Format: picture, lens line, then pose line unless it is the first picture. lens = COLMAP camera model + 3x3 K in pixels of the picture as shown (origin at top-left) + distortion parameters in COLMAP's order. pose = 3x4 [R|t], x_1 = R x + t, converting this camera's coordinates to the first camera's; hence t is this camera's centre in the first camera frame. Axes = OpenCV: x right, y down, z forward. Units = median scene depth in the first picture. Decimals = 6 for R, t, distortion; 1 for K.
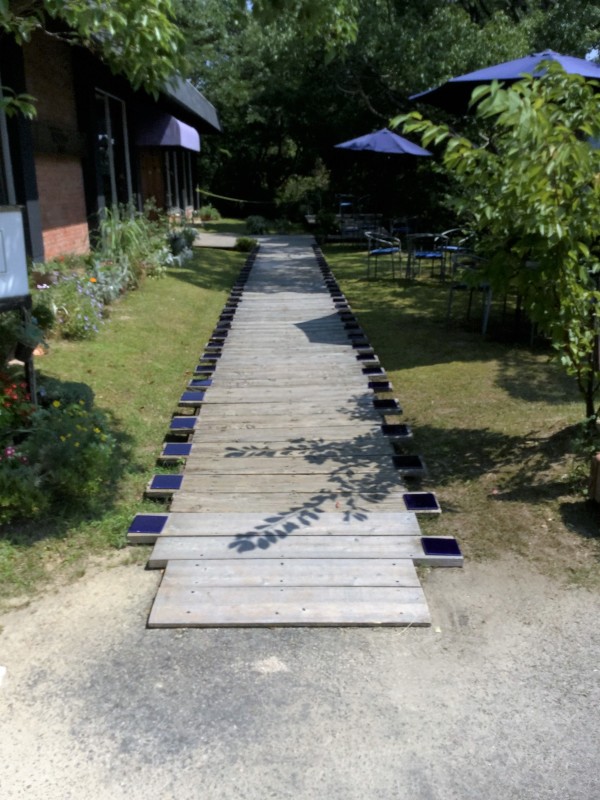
lens RADIAL K [[724.2, 0, 300.0], [0, 724.2, 400.0], [0, 0, 1]] dist [0.134619, -0.264331]
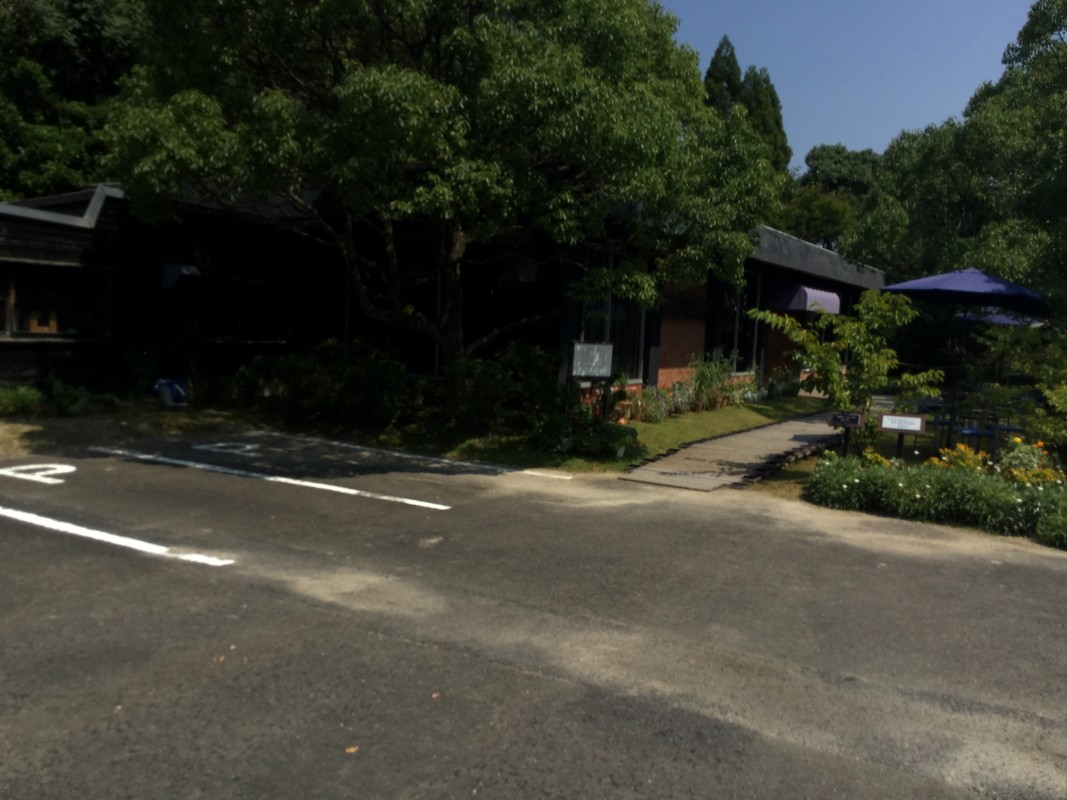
lens RADIAL K [[965.9, 0, 538.6], [0, 965.9, 396.0], [0, 0, 1]] dist [0.134619, -0.264331]
pose [[0.863243, 0.088187, -0.497025, 0.343051], [-0.199113, 0.964273, -0.174733, 0.173310], [0.463859, 0.249801, 0.849961, -0.596766]]
